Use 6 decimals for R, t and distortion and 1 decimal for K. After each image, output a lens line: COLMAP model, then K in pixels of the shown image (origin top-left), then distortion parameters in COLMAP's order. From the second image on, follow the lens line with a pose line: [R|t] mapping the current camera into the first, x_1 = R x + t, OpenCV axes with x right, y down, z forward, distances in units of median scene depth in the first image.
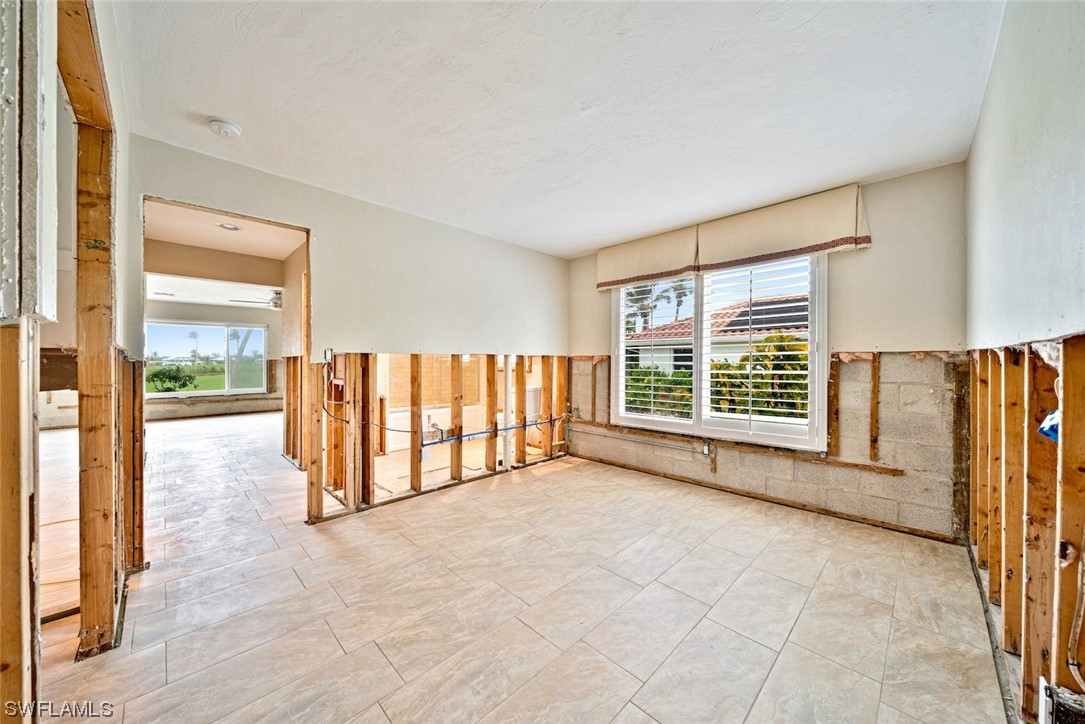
lens RADIAL K [[385.1, 0, 545.5], [0, 385.1, 362.3], [0, 0, 1]] dist [-0.000823, -0.000121]
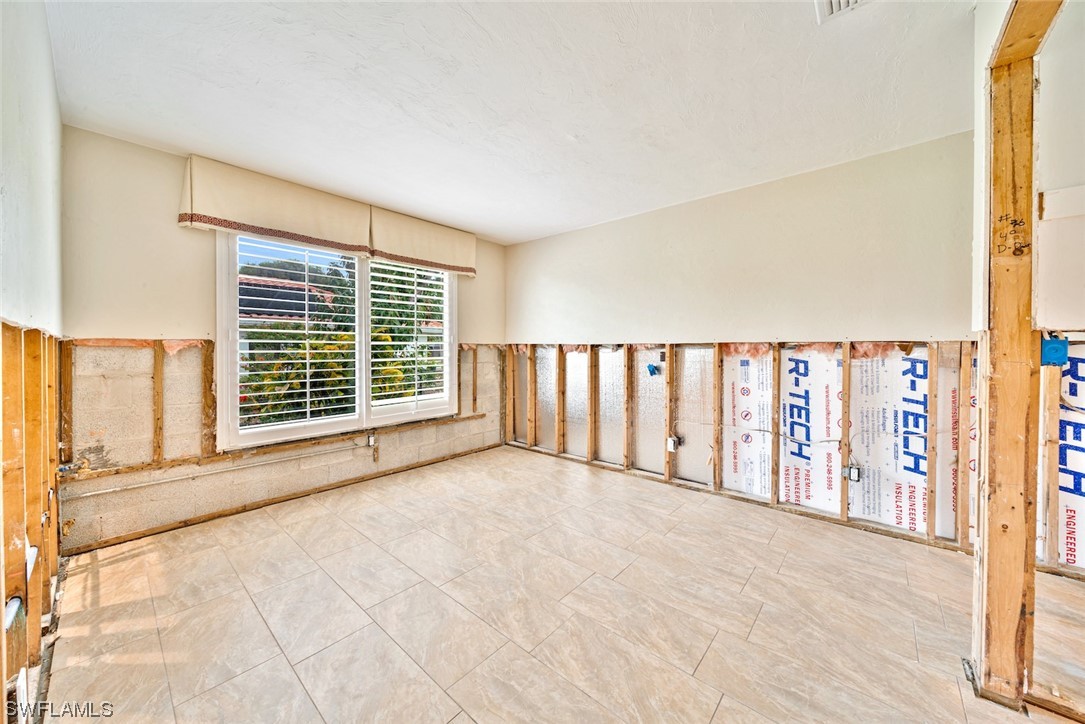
lens RADIAL K [[385.1, 0, 545.5], [0, 385.1, 362.3], [0, 0, 1]] dist [-0.000823, -0.000121]
pose [[-0.077313, -0.033181, 0.996455, -0.576701], [0.002579, 0.999436, 0.033481, -0.001657], [-0.997004, 0.005158, -0.077184, 0.639729]]
